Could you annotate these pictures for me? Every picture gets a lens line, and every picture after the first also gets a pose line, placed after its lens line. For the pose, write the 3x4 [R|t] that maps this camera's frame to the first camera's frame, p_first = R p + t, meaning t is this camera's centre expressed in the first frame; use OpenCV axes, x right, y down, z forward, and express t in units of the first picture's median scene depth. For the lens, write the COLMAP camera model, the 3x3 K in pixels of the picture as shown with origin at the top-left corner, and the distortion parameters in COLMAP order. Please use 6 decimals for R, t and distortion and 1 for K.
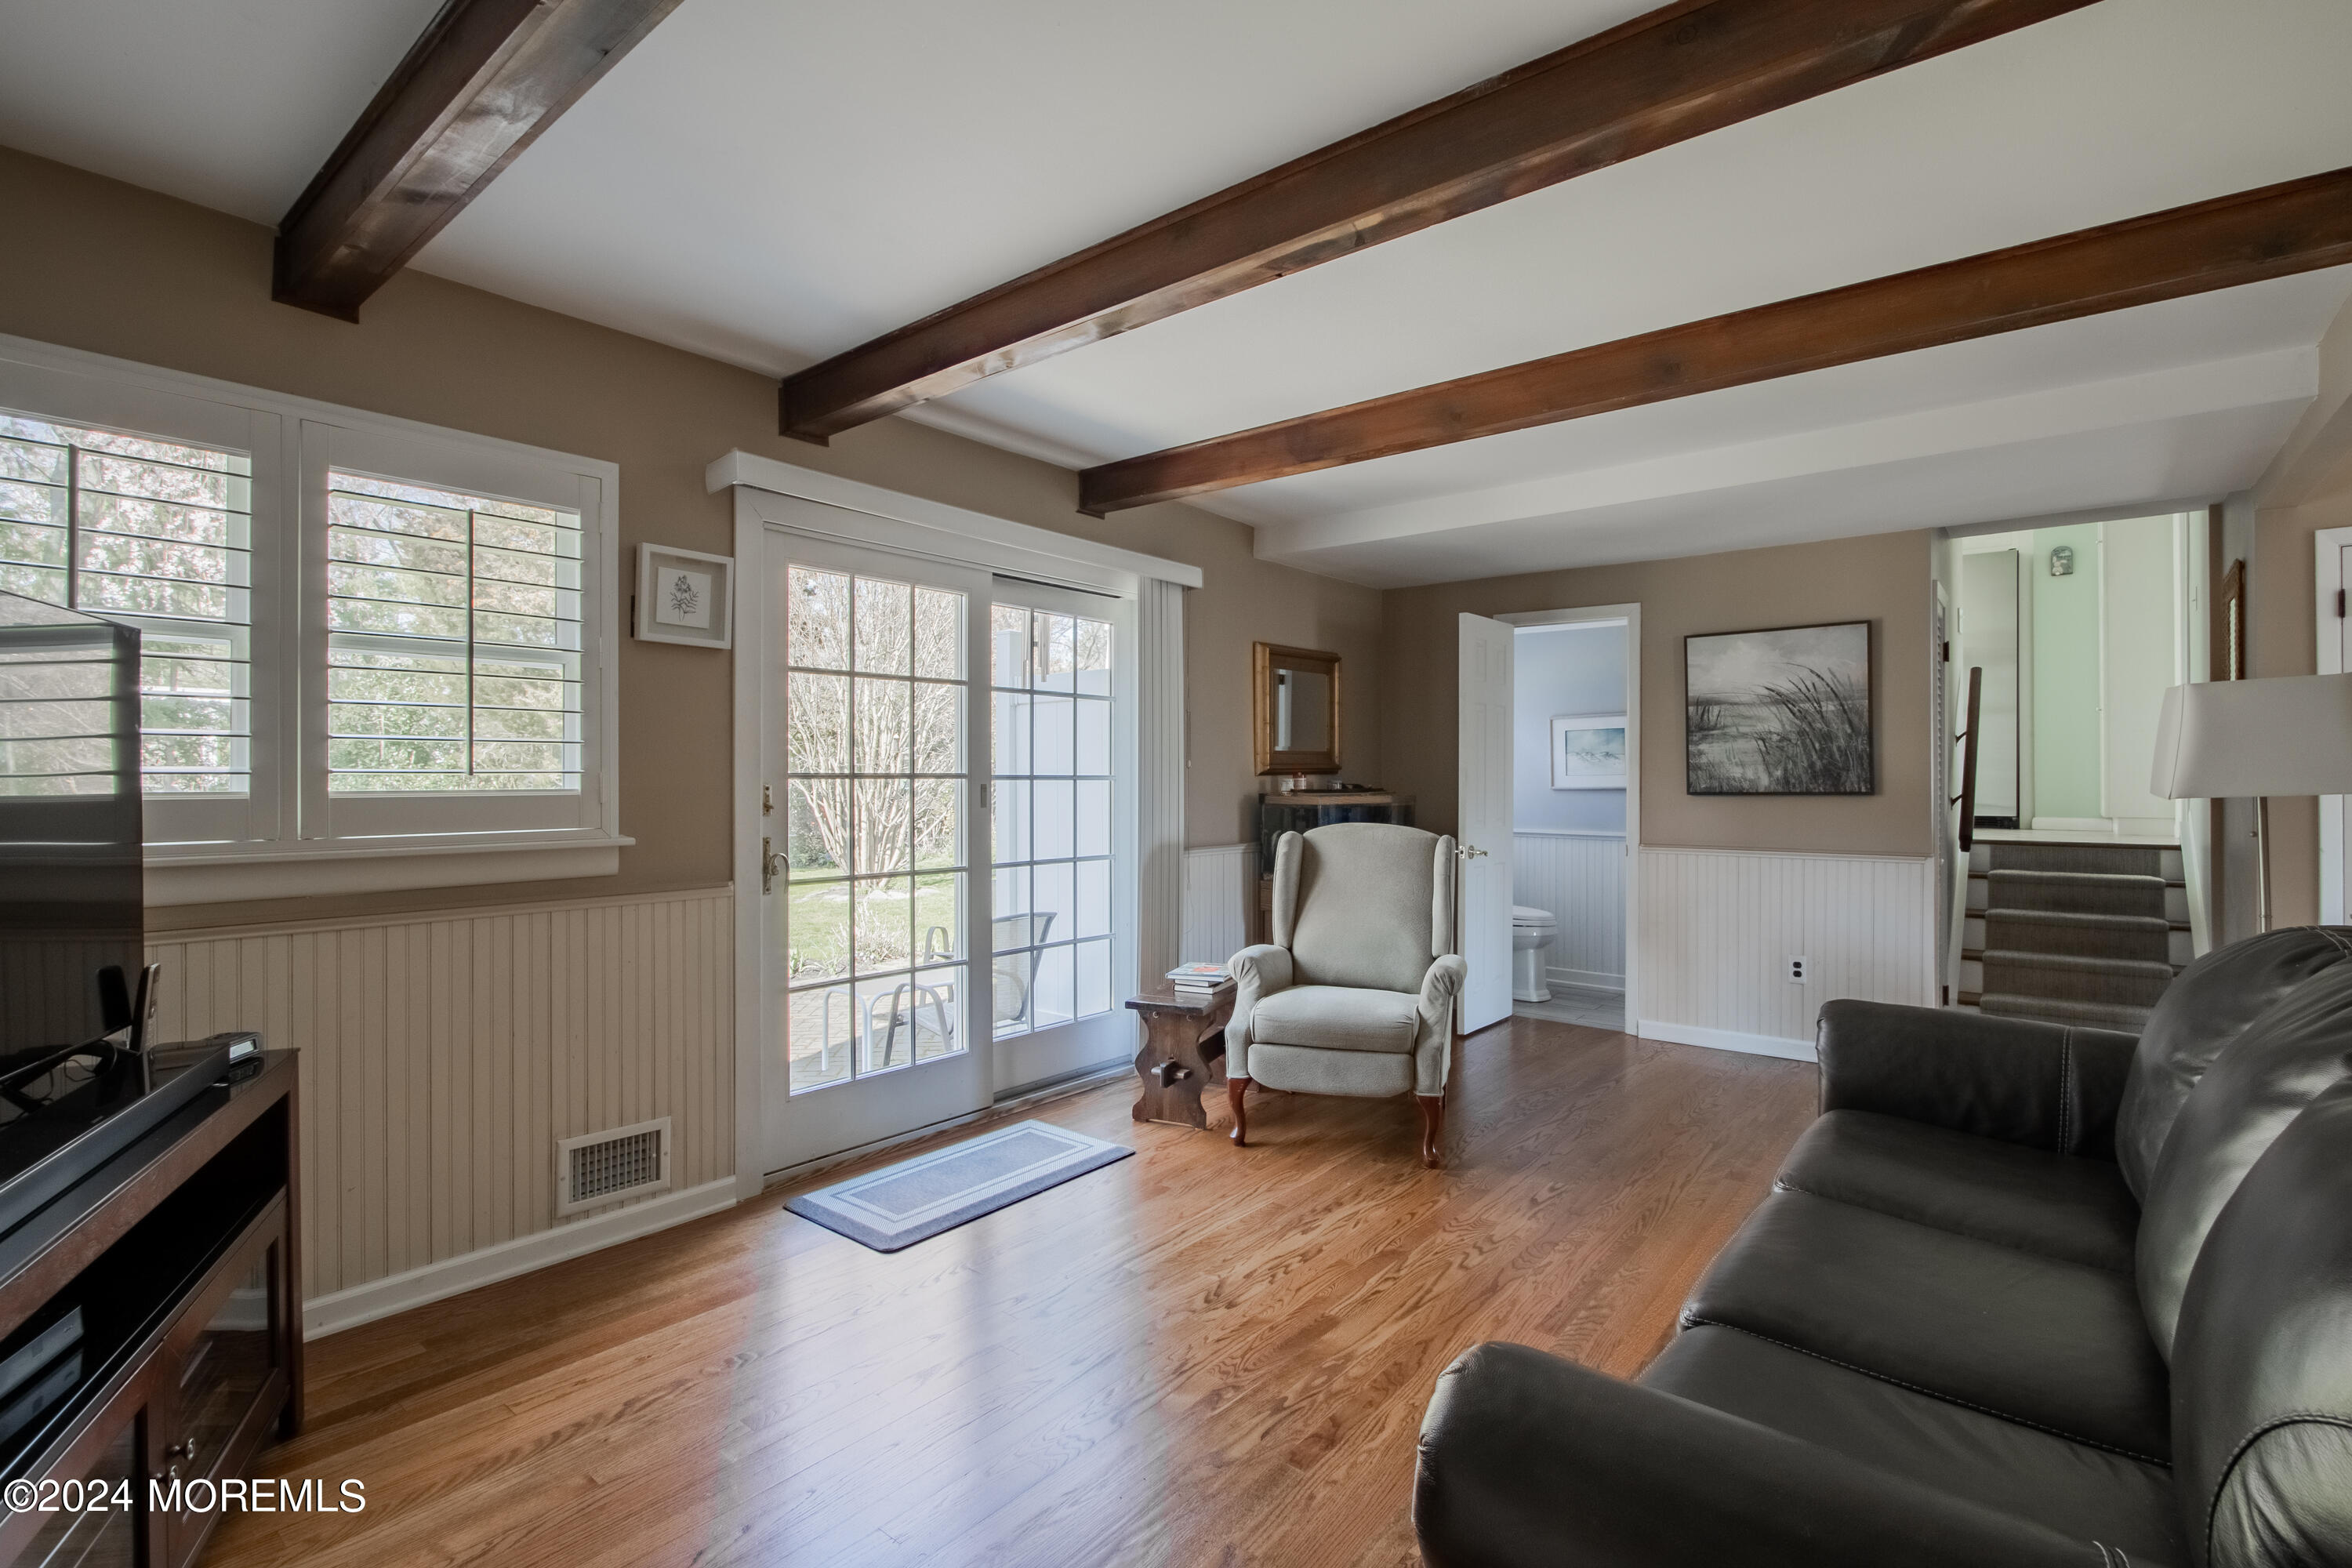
lens RADIAL K [[1100.0, 0, 1153.4], [0, 1100.0, 780.6], [0, 0, 1]] dist [-0.014920, 0.000792]
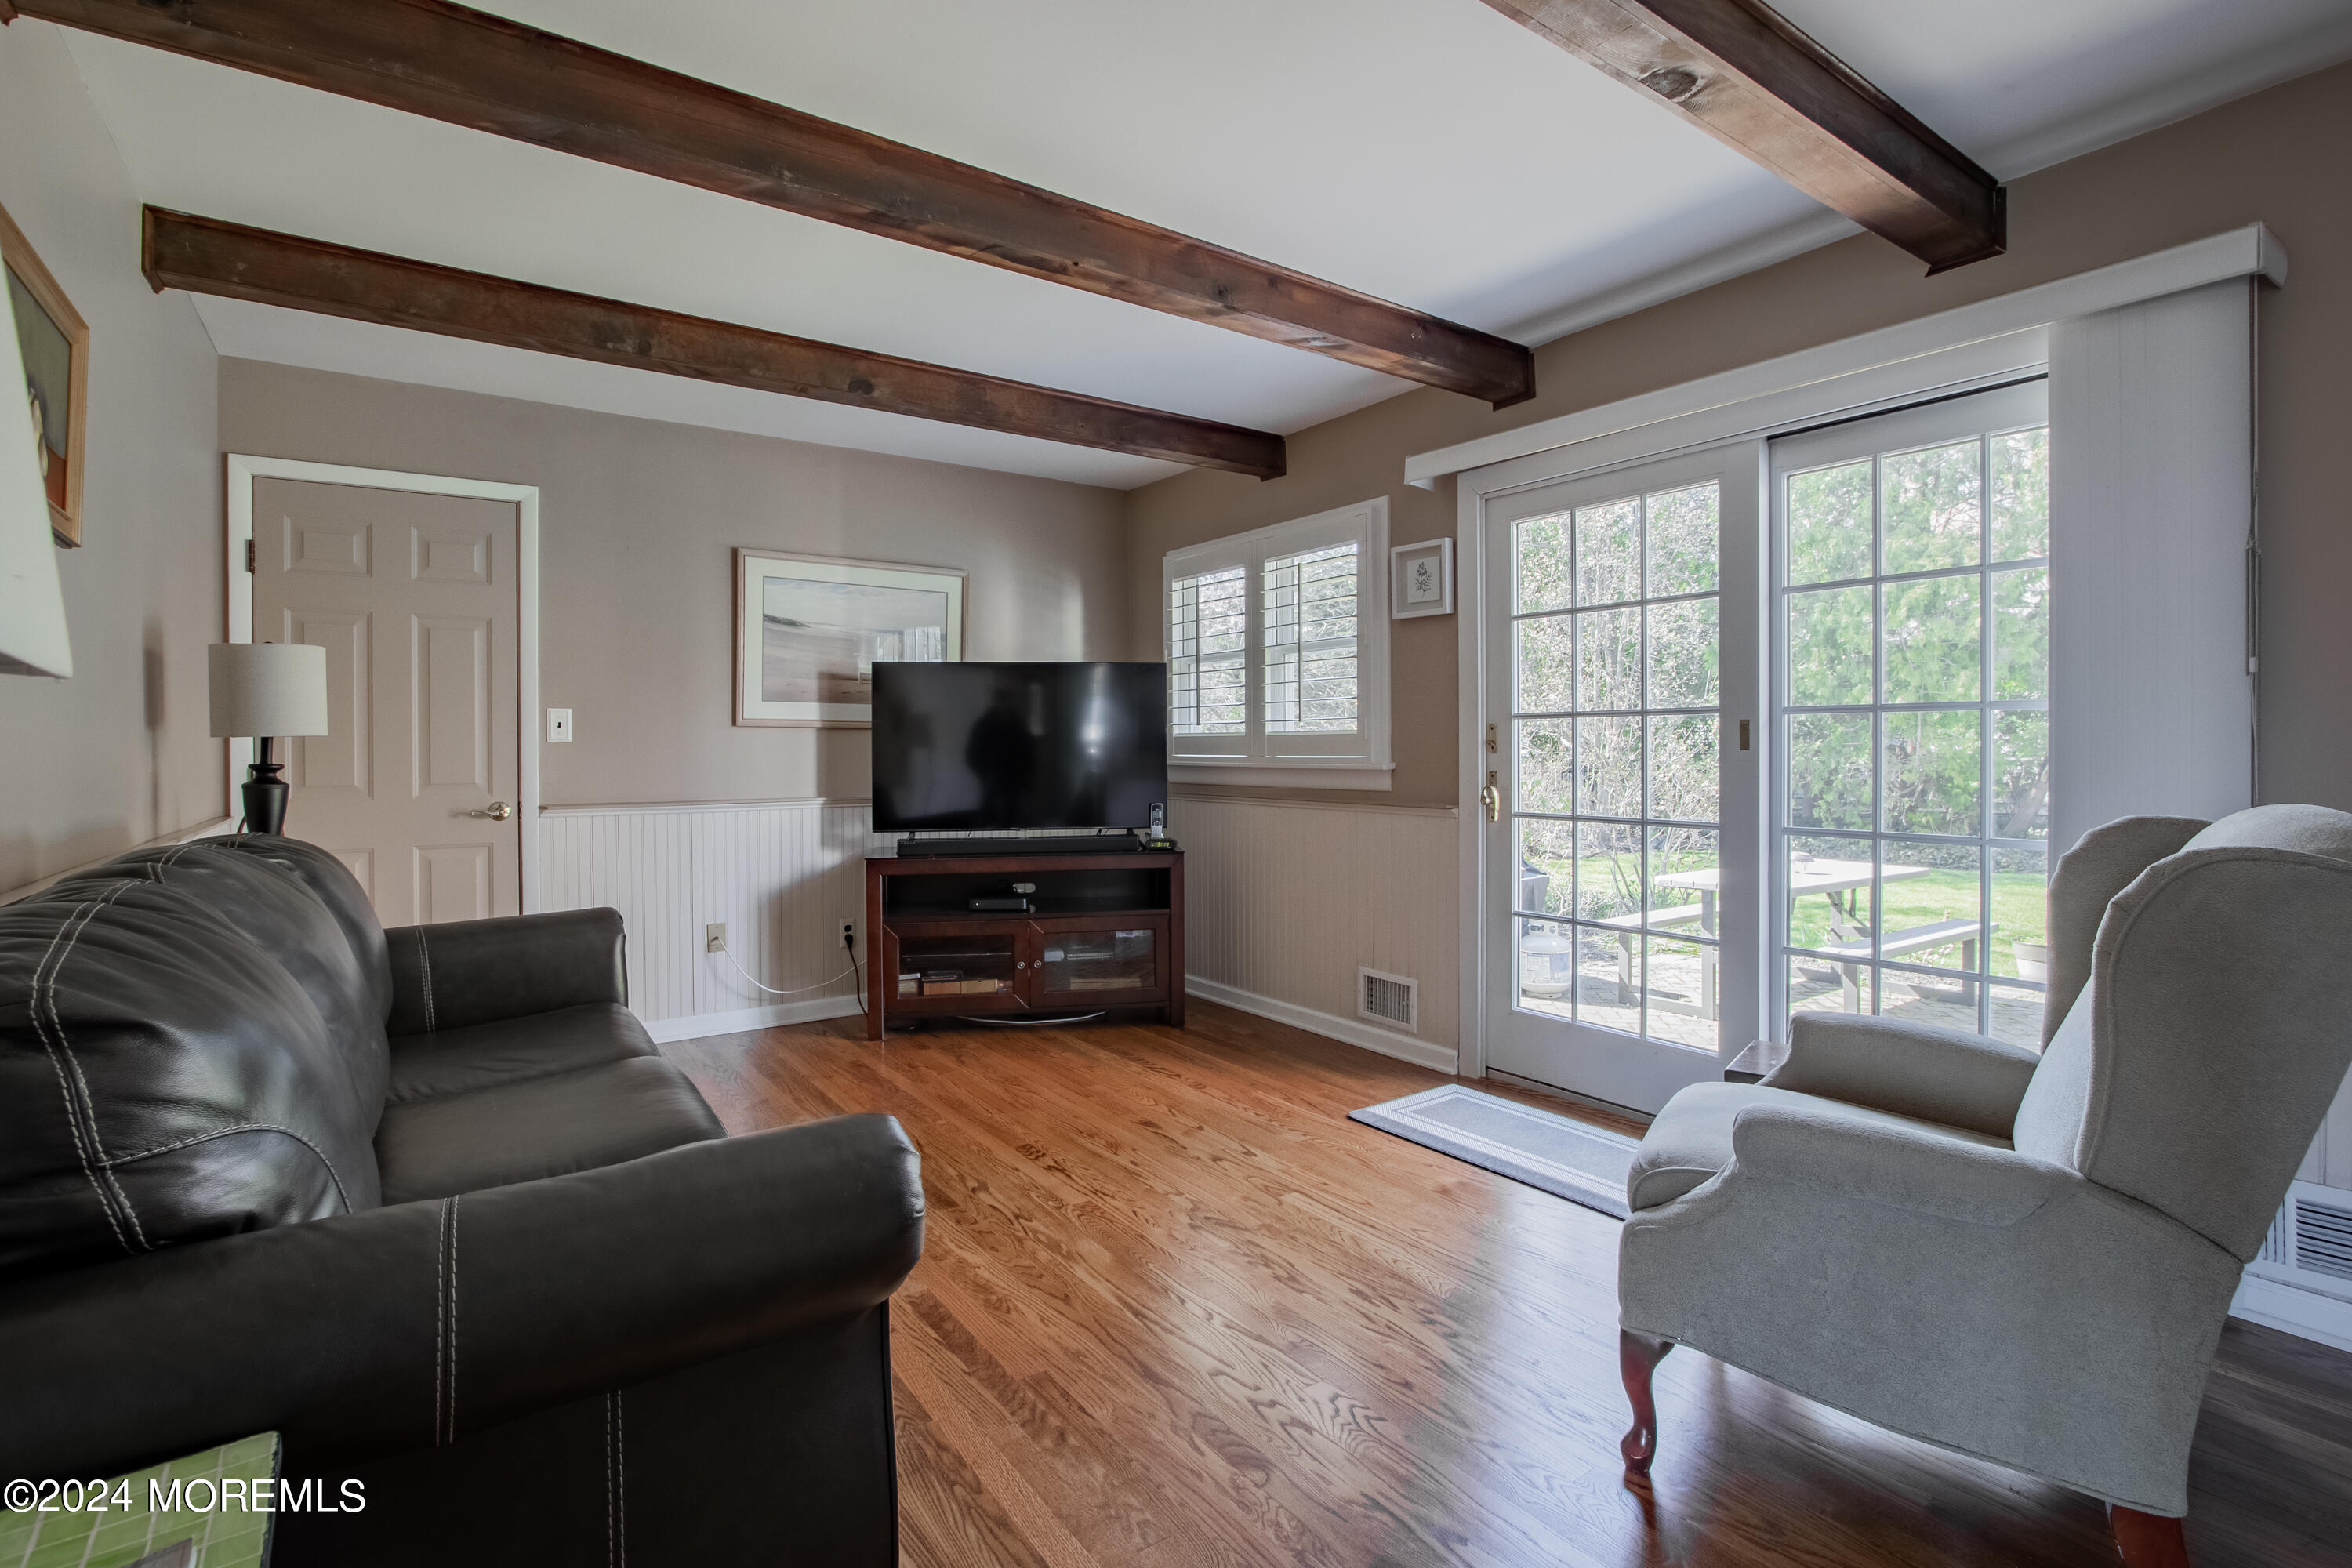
lens RADIAL K [[1100.0, 0, 1155.7], [0, 1100.0, 765.9], [0, 0, 1]] dist [-0.014920, 0.000792]
pose [[-0.270401, 0.022104, -0.962494, 0.912026], [0.005184, 0.999755, 0.021503, 0.021263], [0.962734, 0.000825, -0.270450, 1.068593]]
